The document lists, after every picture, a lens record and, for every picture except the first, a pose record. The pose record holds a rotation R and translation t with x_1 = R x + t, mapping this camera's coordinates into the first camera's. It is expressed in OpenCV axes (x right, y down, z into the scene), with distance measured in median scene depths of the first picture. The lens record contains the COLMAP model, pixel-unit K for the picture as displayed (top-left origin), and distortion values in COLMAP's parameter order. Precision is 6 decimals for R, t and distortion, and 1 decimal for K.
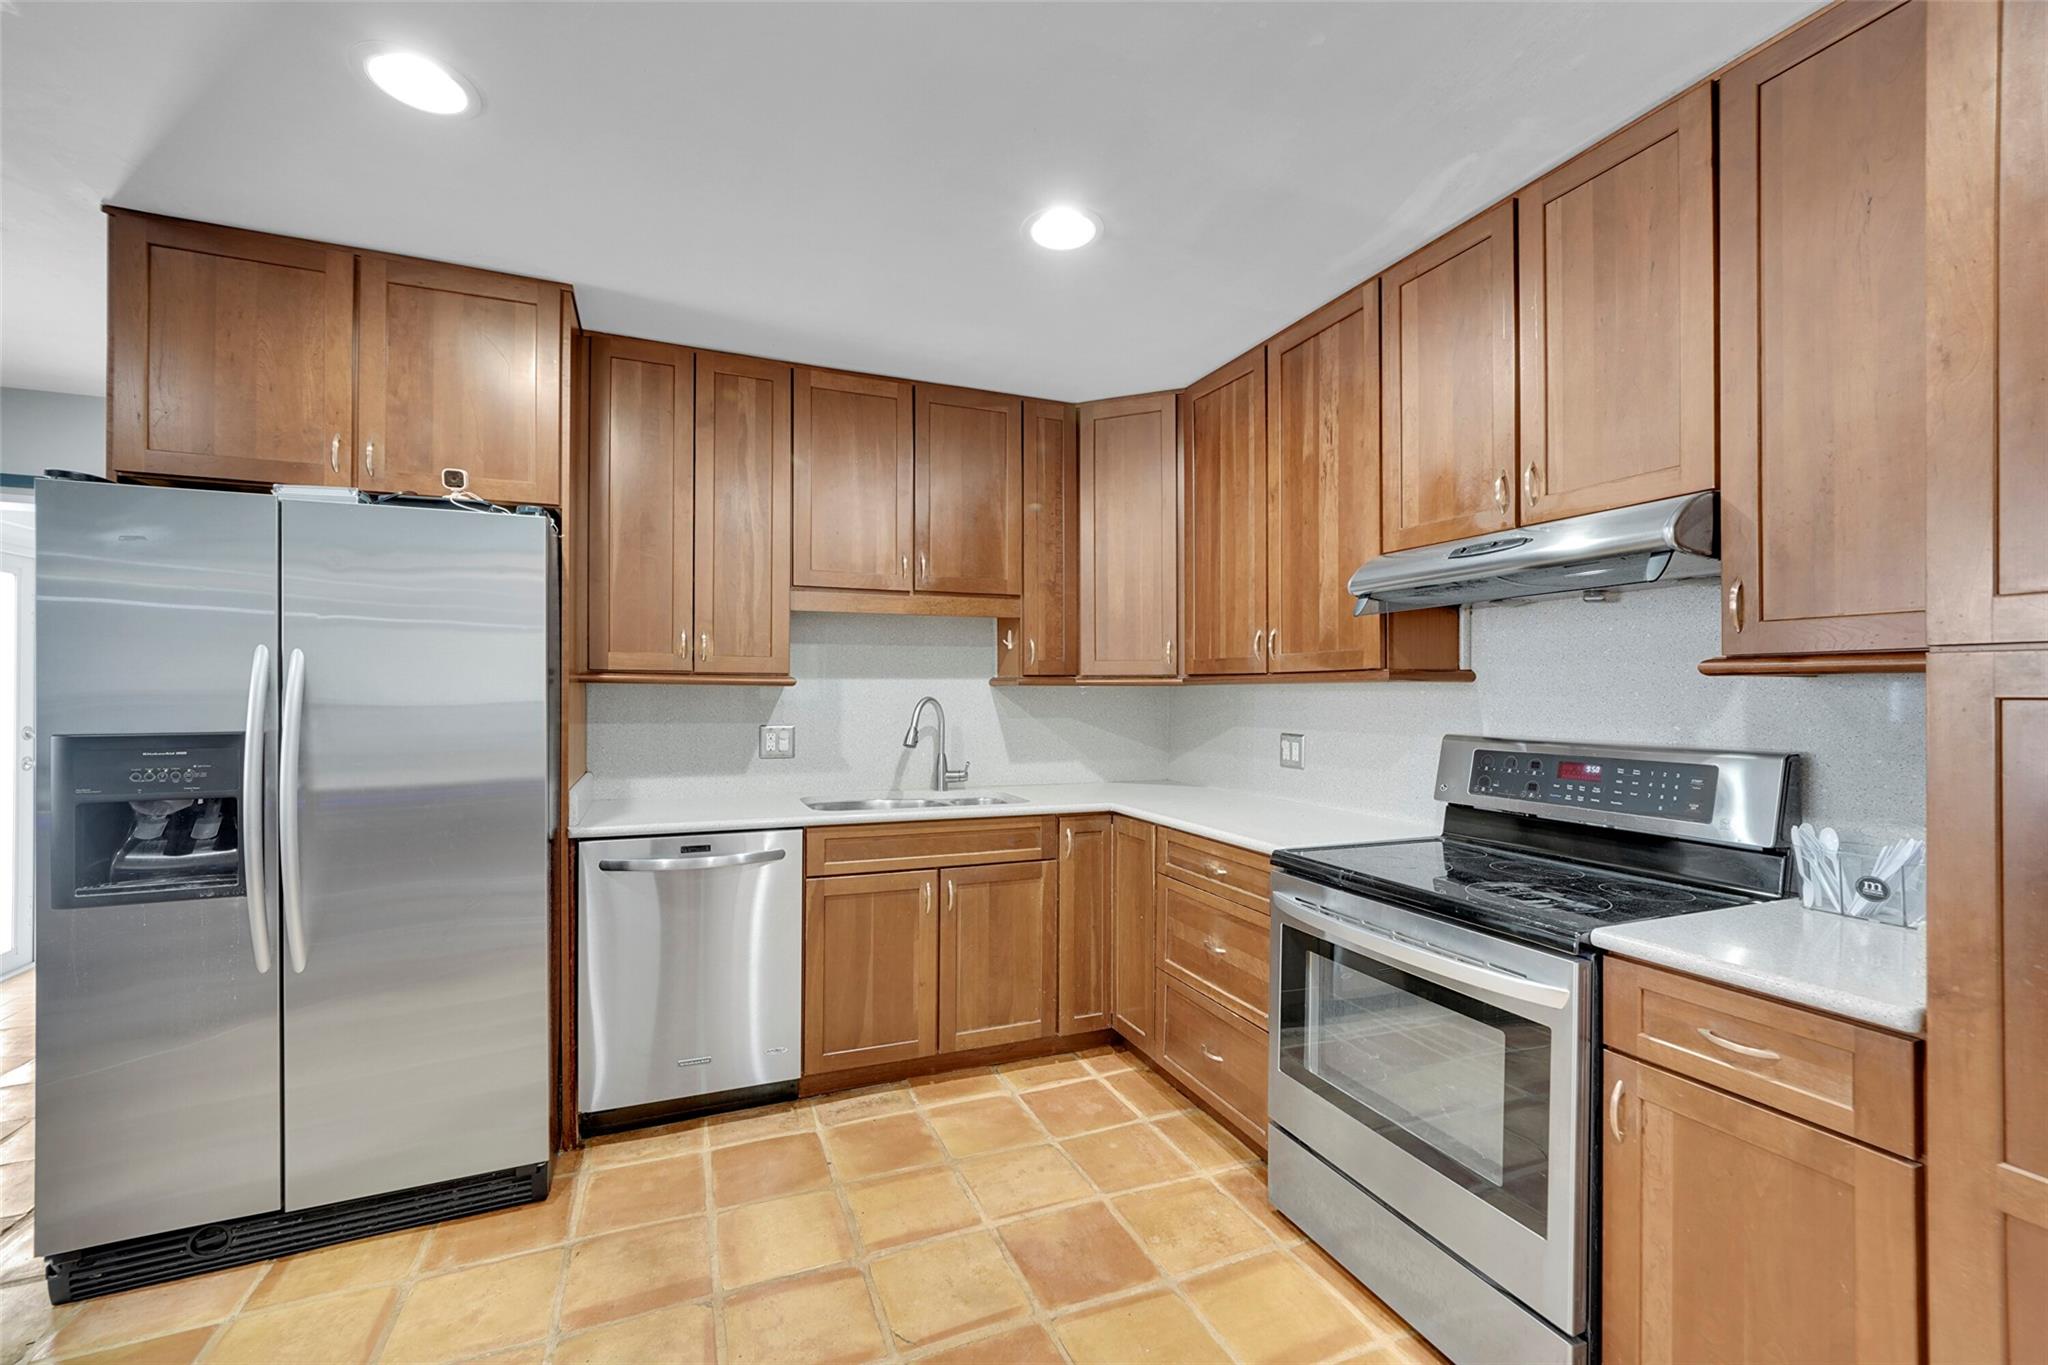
lens RADIAL K [[827.8, 0, 1028.9], [0, 827.8, 693.7], [0, 0, 1]] dist [-0.003999, 0.000256]
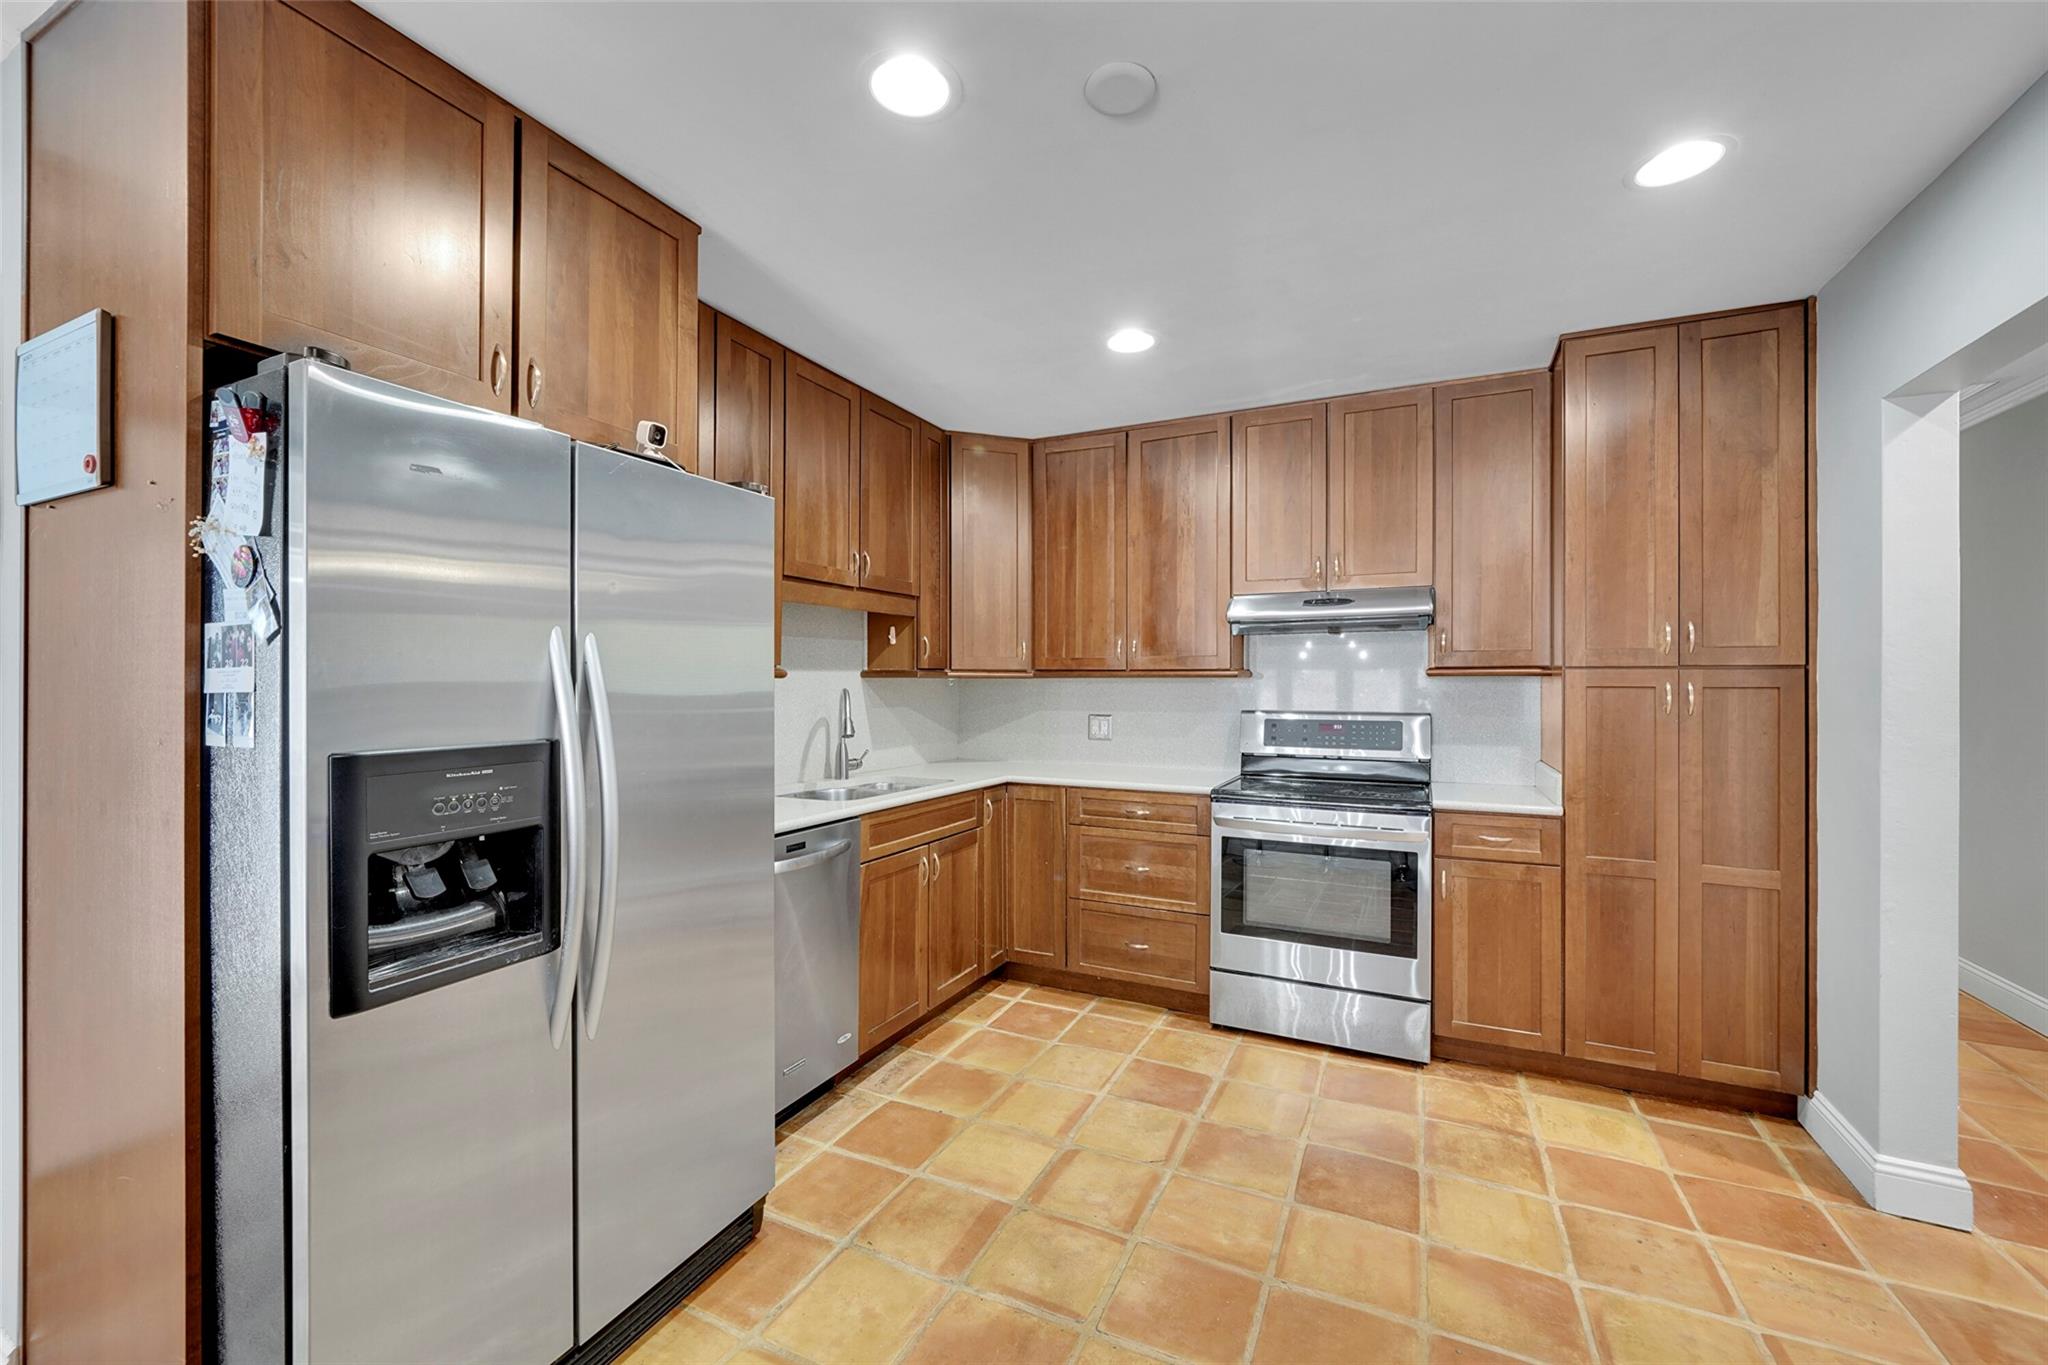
lens RADIAL K [[827.8, 0, 1059.5], [0, 827.8, 684.9], [0, 0, 1]] dist [-0.003999, 0.000256]
pose [[0.728743, -0.002817, 0.684782, -0.797511], [0.000421, 0.999993, 0.003666, -0.005228], [-0.684788, -0.002383, 0.728739, 0.079630]]
